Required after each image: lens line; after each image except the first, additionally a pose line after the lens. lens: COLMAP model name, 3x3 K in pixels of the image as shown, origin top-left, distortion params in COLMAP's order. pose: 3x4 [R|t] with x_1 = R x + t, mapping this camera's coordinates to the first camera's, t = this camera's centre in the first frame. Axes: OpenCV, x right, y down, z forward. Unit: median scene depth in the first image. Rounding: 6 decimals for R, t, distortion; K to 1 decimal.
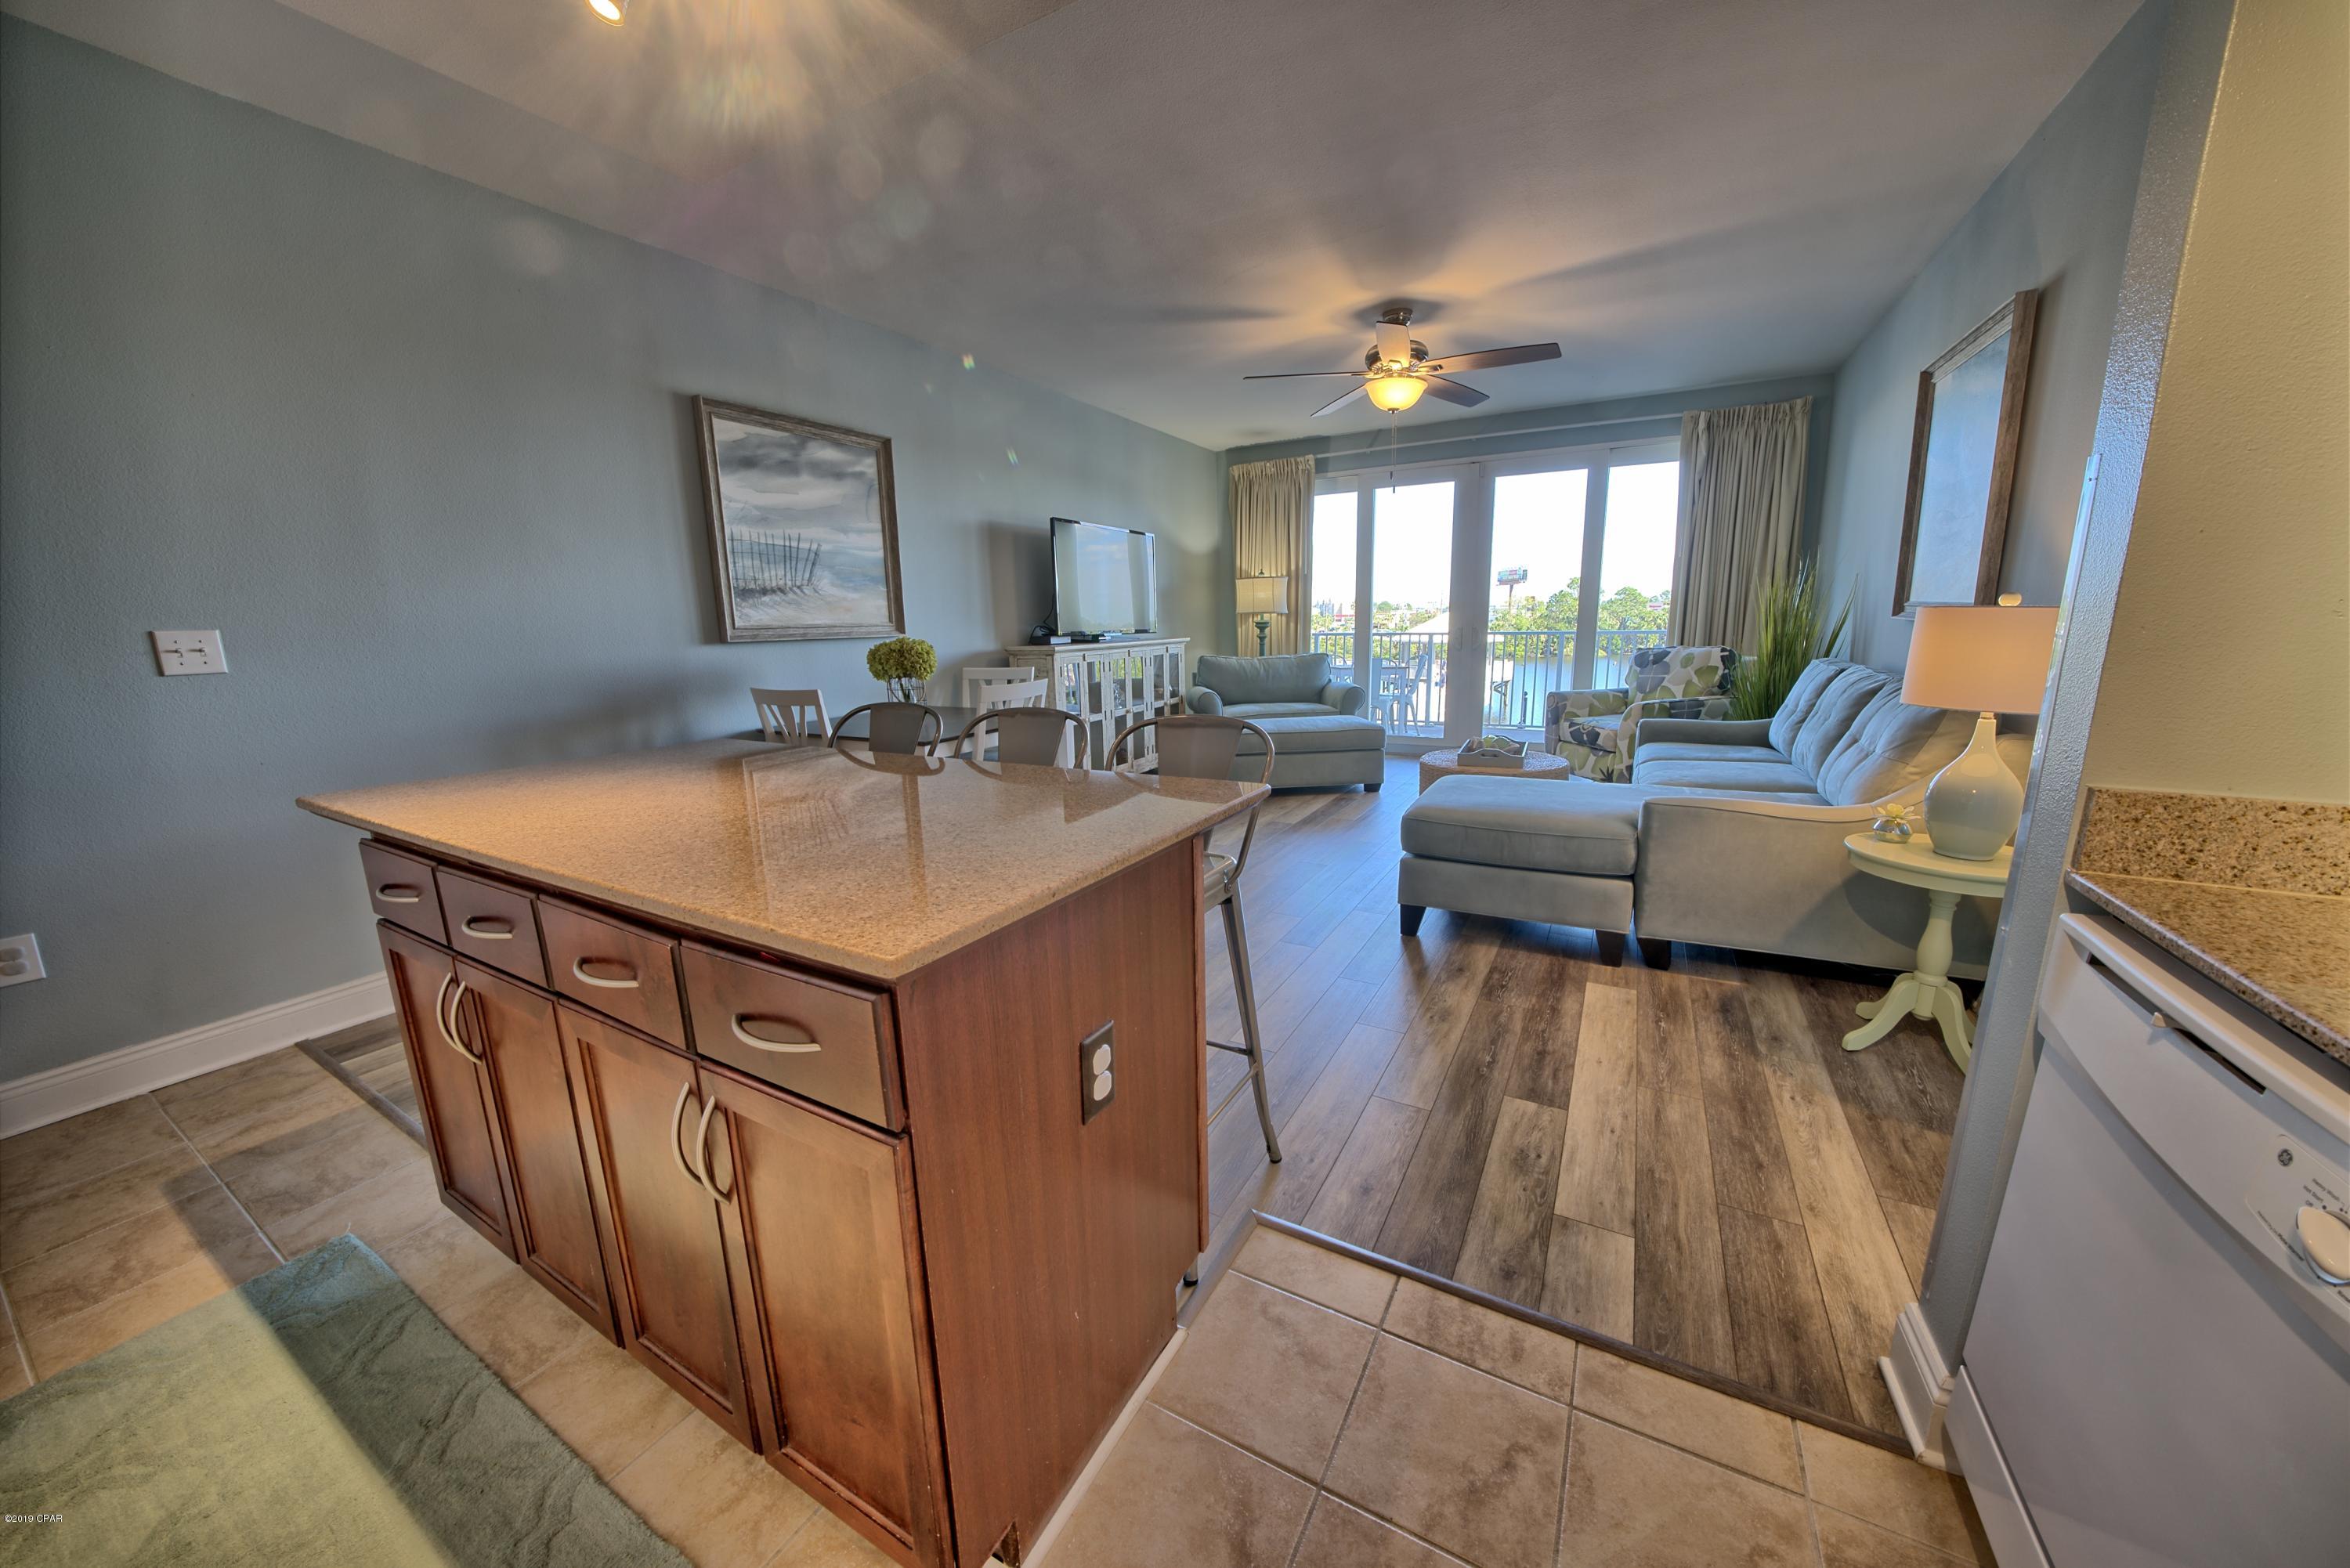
lens RADIAL K [[809.4, 0, 1167.7], [0, 809.4, 782.8], [0, 0, 1]] dist [-0.027993, 0.003411]
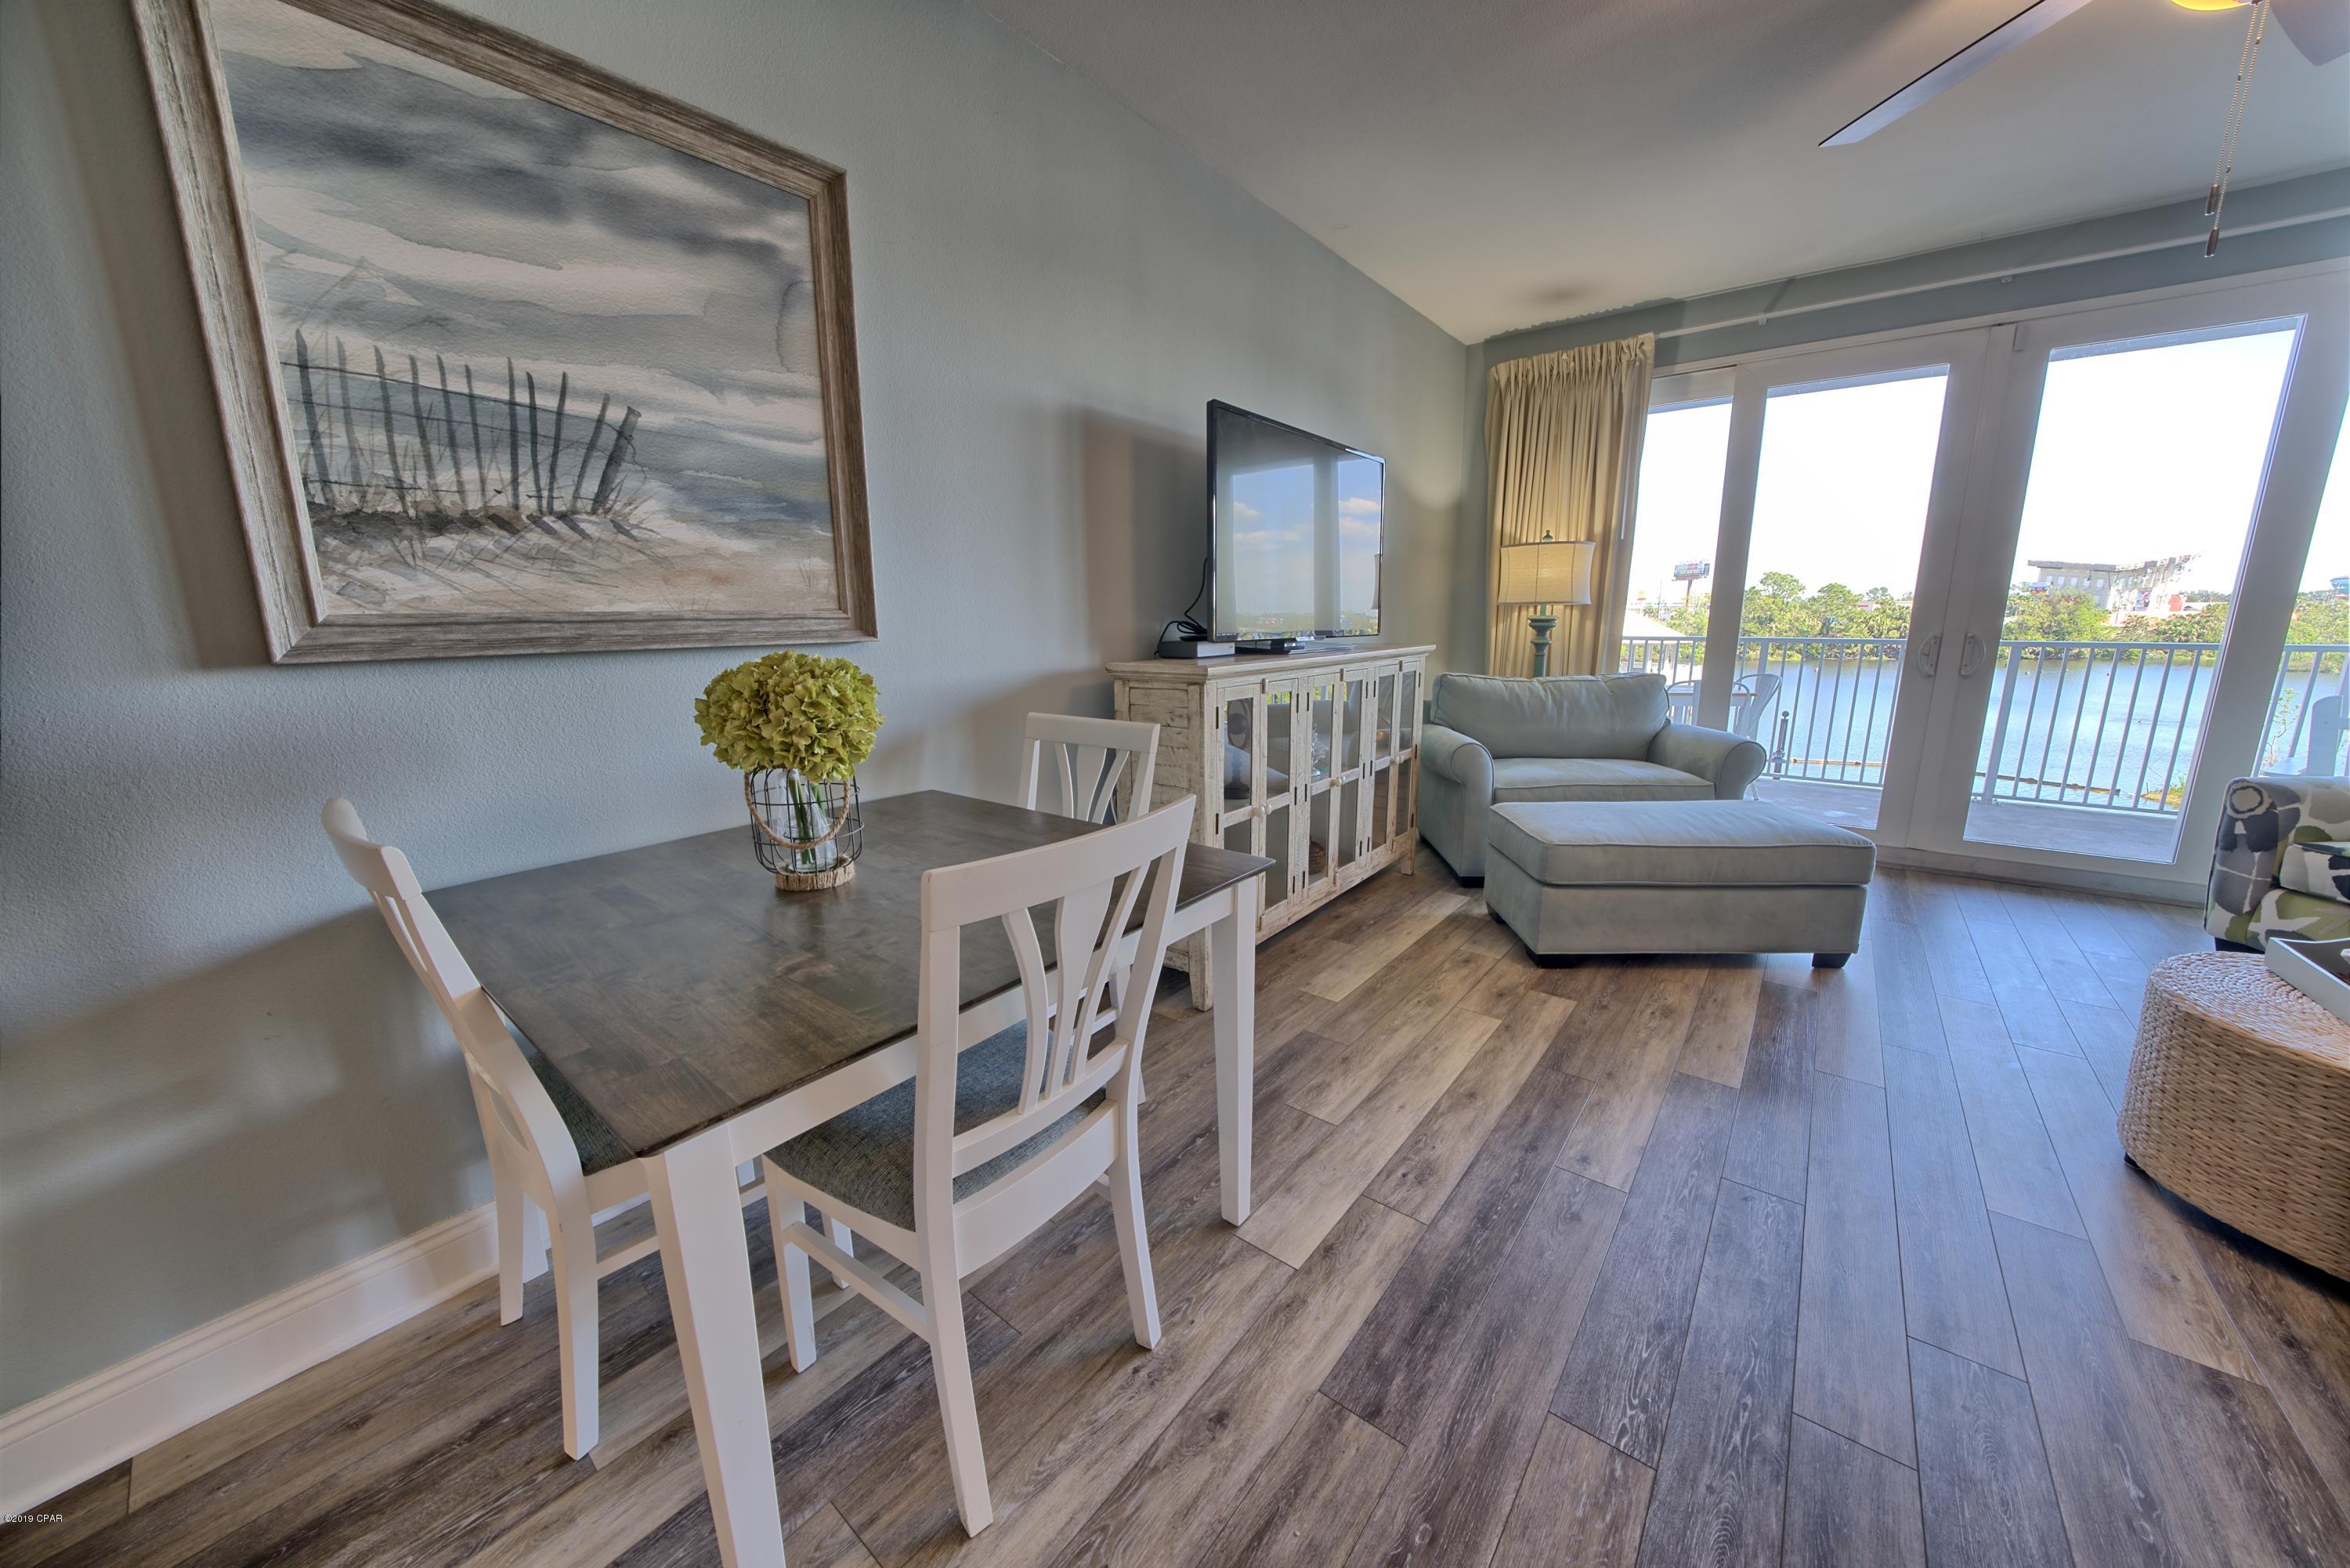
lens RADIAL K [[809.4, 0, 1167.7], [0, 809.4, 782.8], [0, 0, 1]] dist [-0.027993, 0.003411]
pose [[0.986100, 0.044426, -0.160103, -0.100087], [-0.043096, 0.999002, 0.011774, -0.125836], [0.160466, -0.004710, 0.987030, 0.635255]]
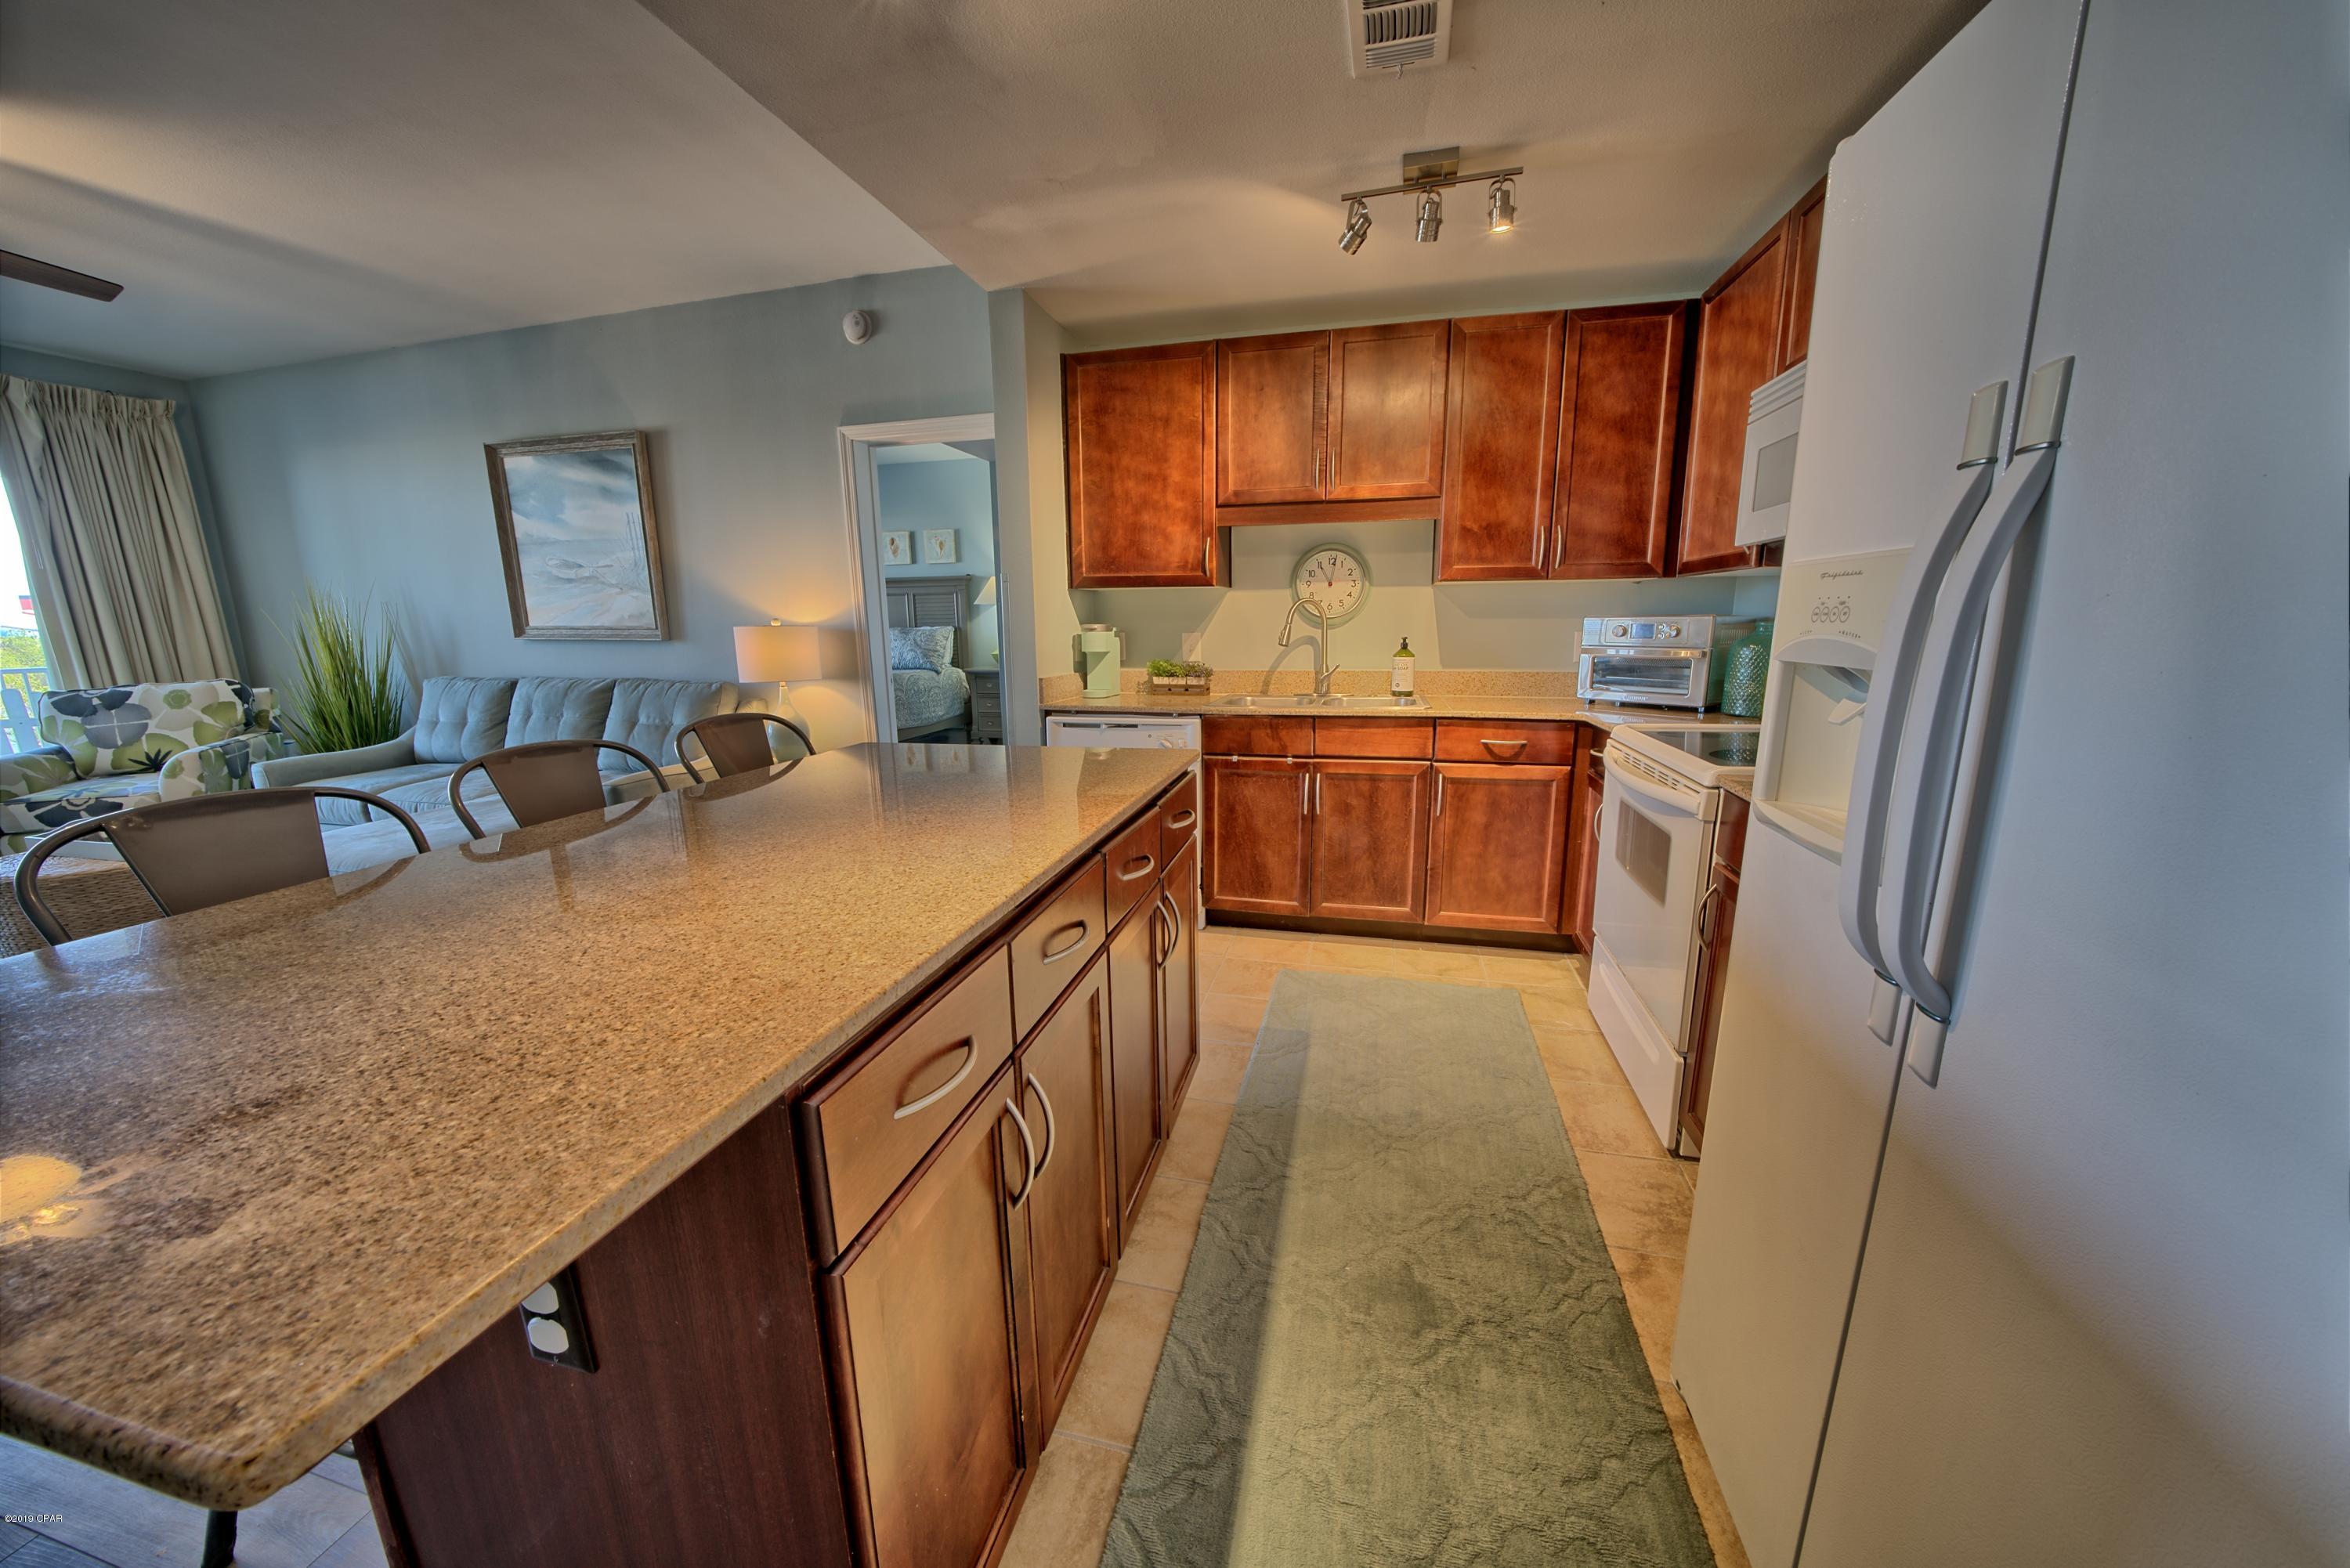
lens RADIAL K [[809.4, 0, 1167.7], [0, 809.4, 782.8], [0, 0, 1]] dist [-0.027993, 0.003411]
pose [[-0.266785, -0.165935, 0.949364, -0.507809], [0.208163, 0.951893, 0.224874, -0.050846], [-0.941007, 0.257616, -0.219409, 0.309397]]
